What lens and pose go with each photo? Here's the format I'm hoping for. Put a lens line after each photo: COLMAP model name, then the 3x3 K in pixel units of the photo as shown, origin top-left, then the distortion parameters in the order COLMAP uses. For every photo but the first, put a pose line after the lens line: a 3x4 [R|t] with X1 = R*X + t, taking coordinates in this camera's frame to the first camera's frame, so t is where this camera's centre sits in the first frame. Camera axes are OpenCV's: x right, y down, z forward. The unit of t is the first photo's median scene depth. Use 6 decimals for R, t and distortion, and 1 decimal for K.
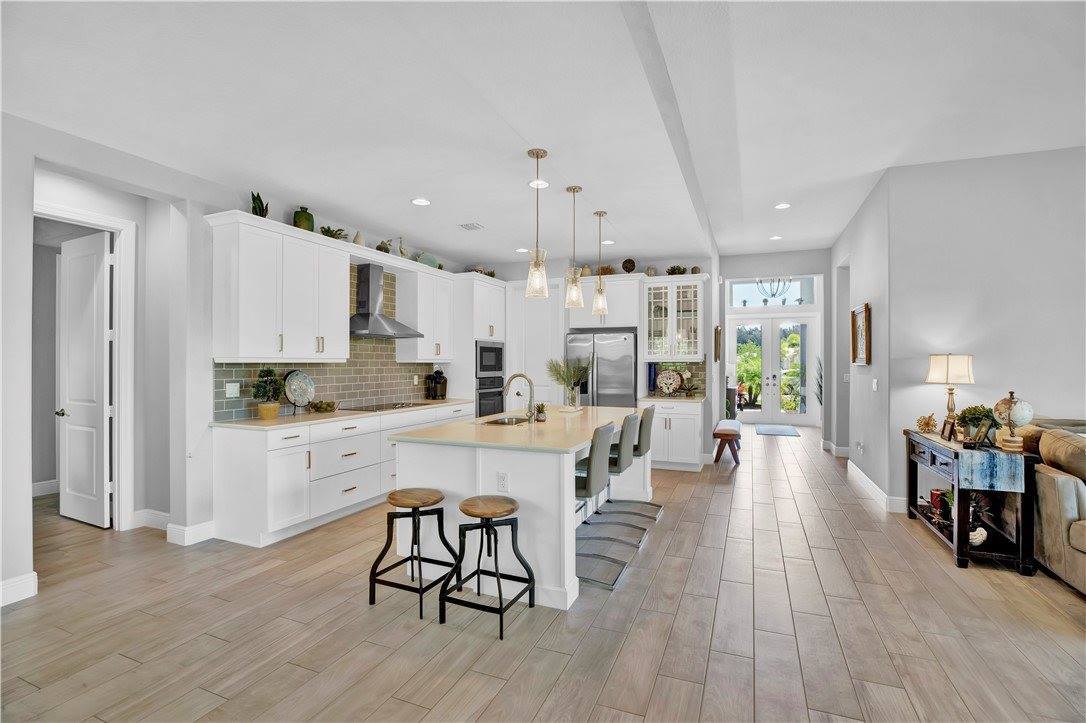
lens RADIAL K [[500.1, 0, 545.9], [0, 500.1, 360.8], [0, 0, 1]] dist [-0.038758, 0.008615]
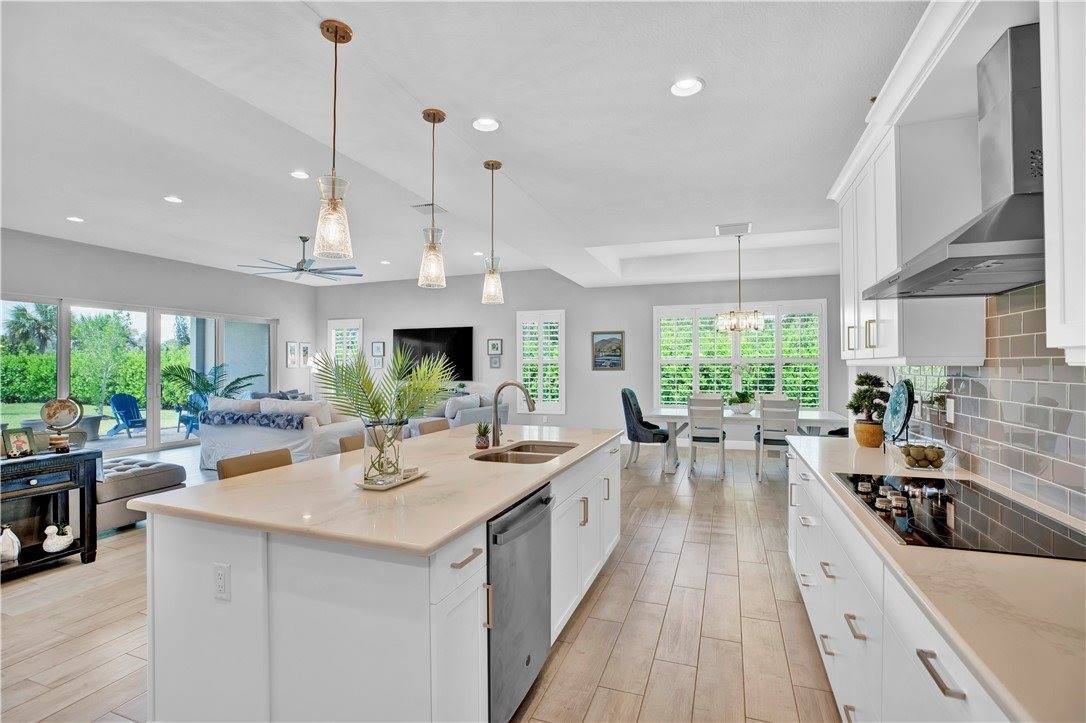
lens RADIAL K [[500.1, 0, 543.3], [0, 500.1, 365.1], [0, 0, 1]] dist [-0.038758, 0.008615]
pose [[-0.999366, 0.001329, -0.035592, -0.063472], [0.001400, 0.999997, -0.001981, -0.000426], [0.035589, -0.002029, -0.999364, 1.575866]]
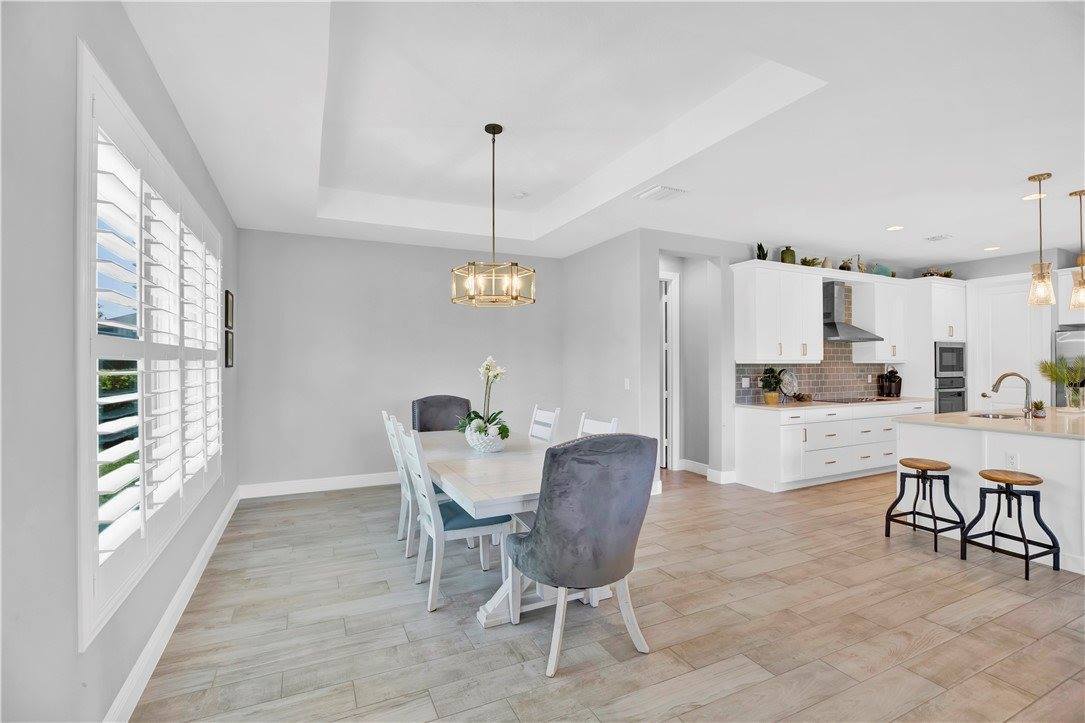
lens RADIAL K [[499.6, 0, 542.7], [0, 499.6, 360.1], [0, 0, 1]] dist [-0.038758, 0.008615]
pose [[0.741635, -0.008098, -0.670754, -0.093135], [0.005701, 0.999967, -0.005769, -0.001734], [0.670779, 0.000454, 0.741657, -0.436938]]
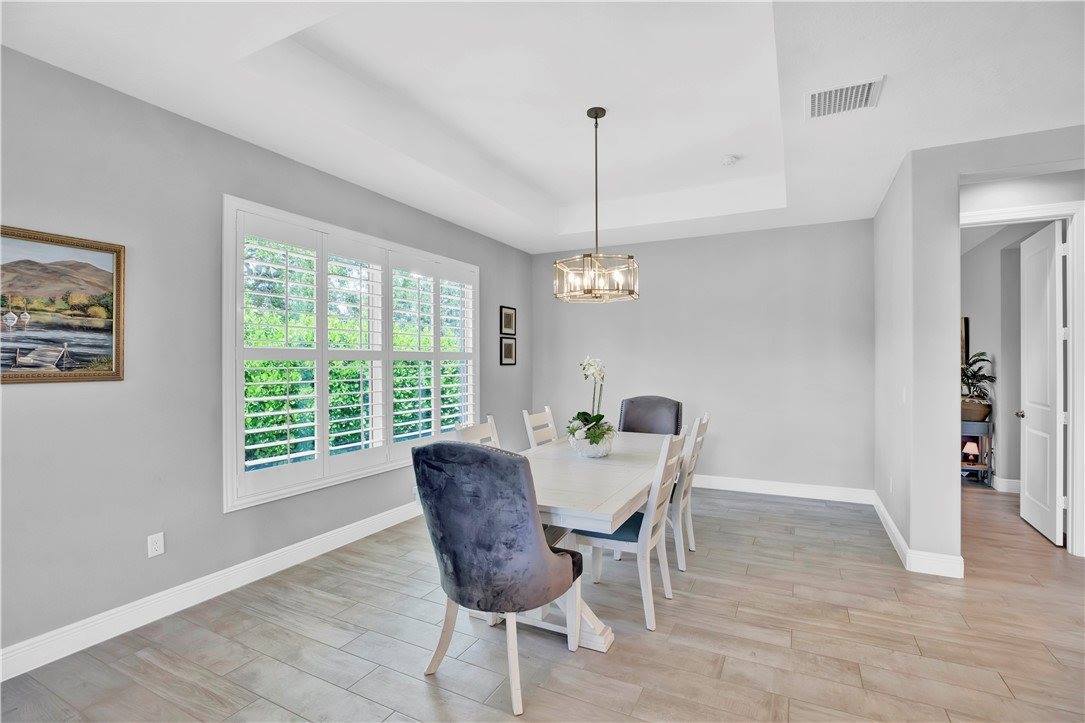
lens RADIAL K [[499.6, 0, 548.1], [0, 499.6, 360.4], [0, 0, 1]] dist [-0.038758, 0.008615]
pose [[-0.081153, -0.004479, -0.996692, 0.070139], [0.003524, 0.999982, -0.004781, -0.002142], [0.996695, -0.003900, -0.081136, 0.107877]]
